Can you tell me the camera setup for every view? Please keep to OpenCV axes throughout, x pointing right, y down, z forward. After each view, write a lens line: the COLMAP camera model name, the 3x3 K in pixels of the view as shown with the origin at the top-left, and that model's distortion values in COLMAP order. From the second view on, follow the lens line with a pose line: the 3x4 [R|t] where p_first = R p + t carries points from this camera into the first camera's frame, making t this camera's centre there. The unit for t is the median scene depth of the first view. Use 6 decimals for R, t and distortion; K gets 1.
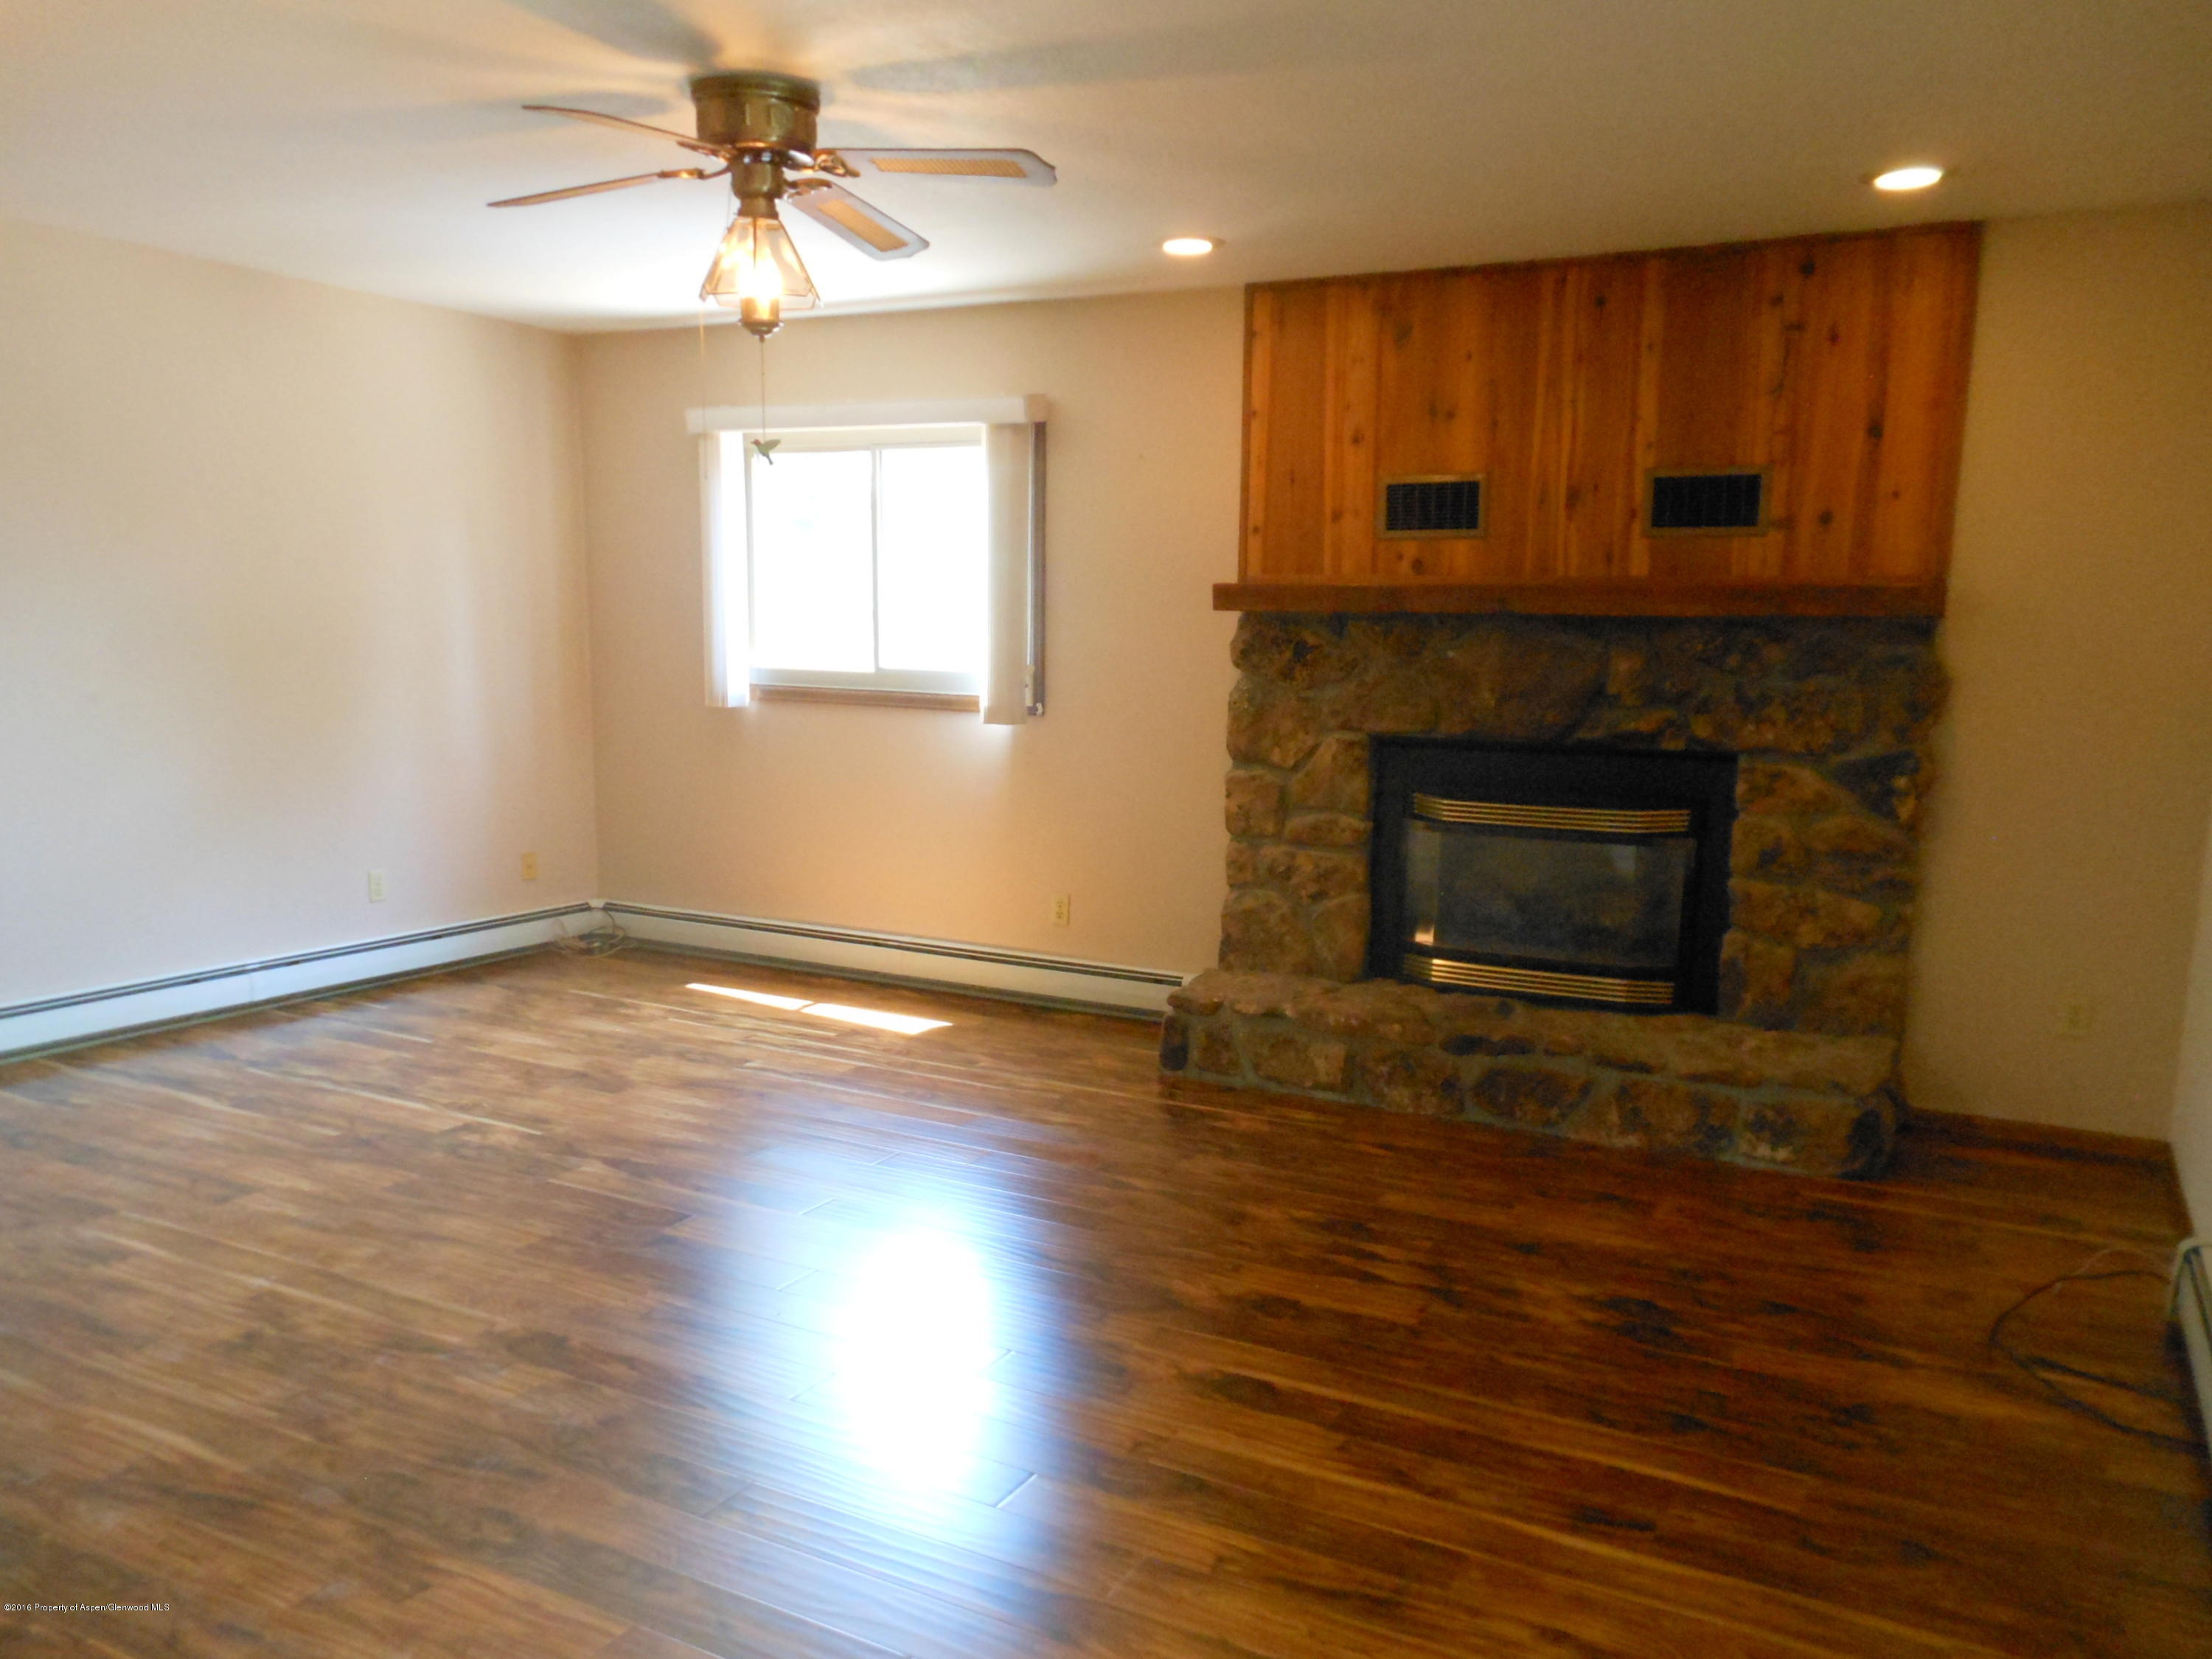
lens RADIAL K [[1742.7, 0, 1136.9], [0, 1742.7, 865.2], [0, 0, 1]] dist [0.029845, -0.021103]
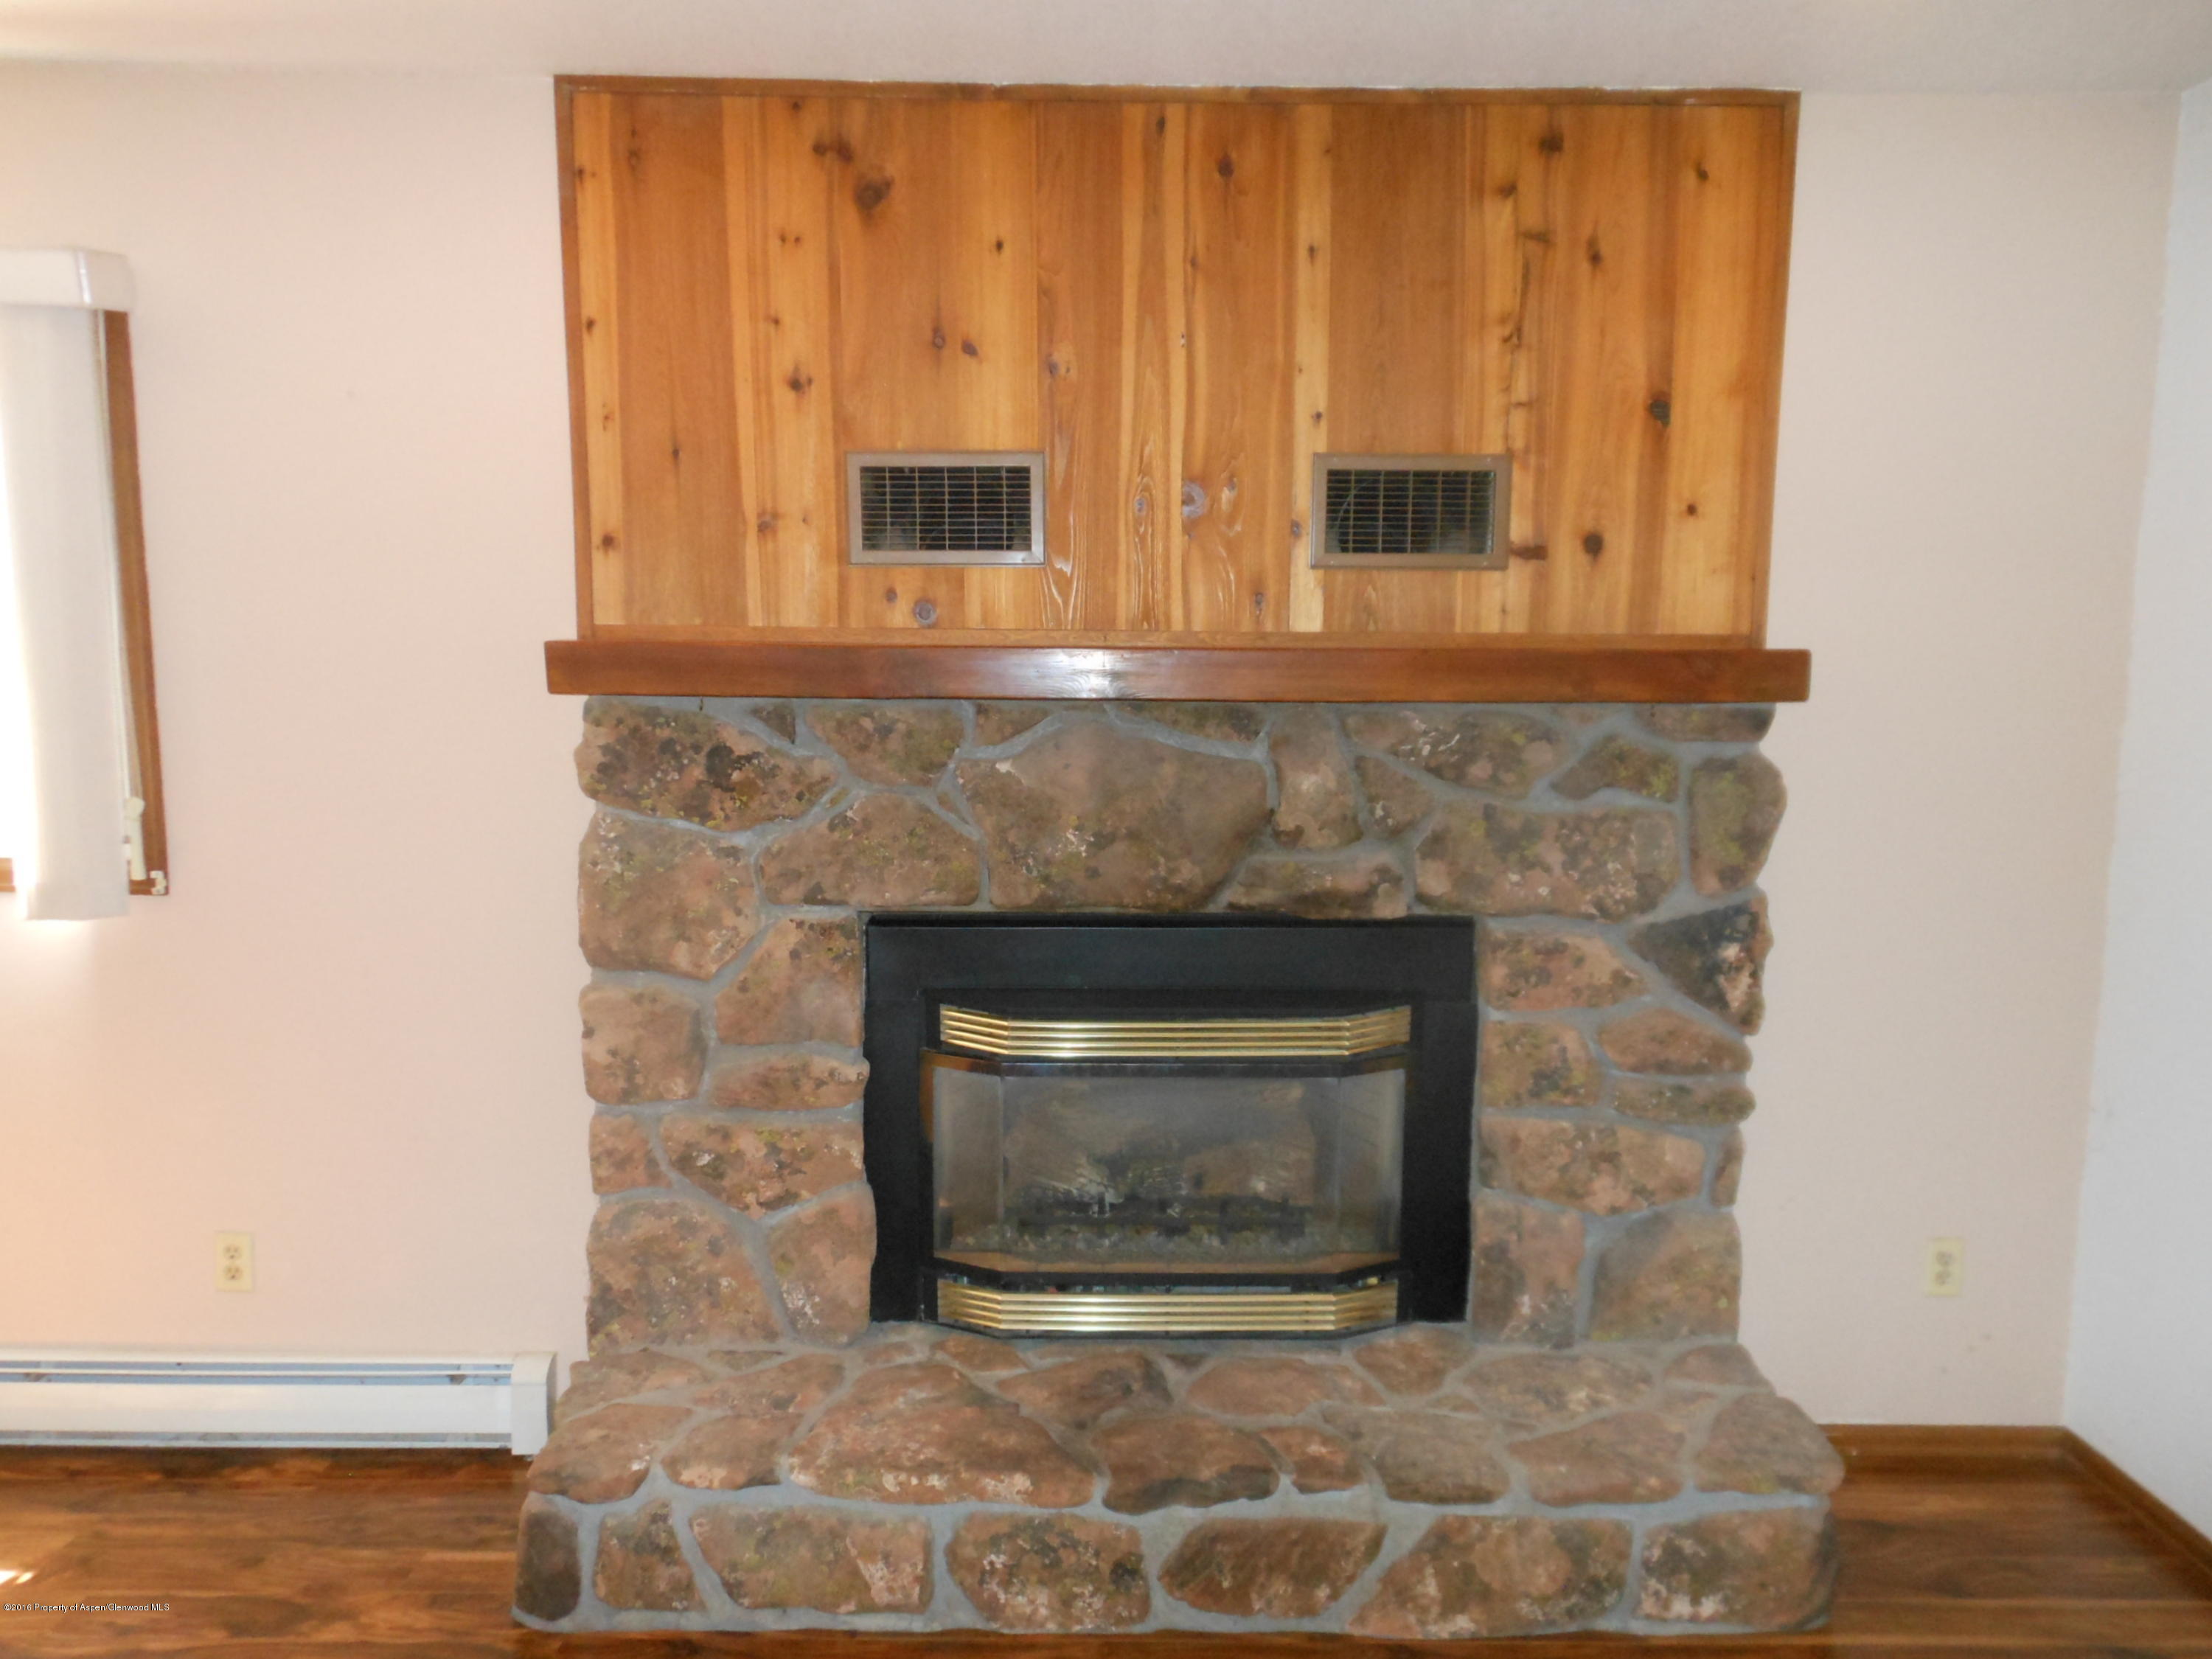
lens RADIAL K [[1742.7, 0, 1171.3], [0, 1742.7, 893.5], [0, 0, 1]] dist [0.029845, -0.021103]
pose [[0.874230, -0.070849, 0.480315, -0.052271], [0.073235, 0.997219, 0.013800, -0.086433], [-0.479958, 0.023112, 0.876987, 0.491270]]
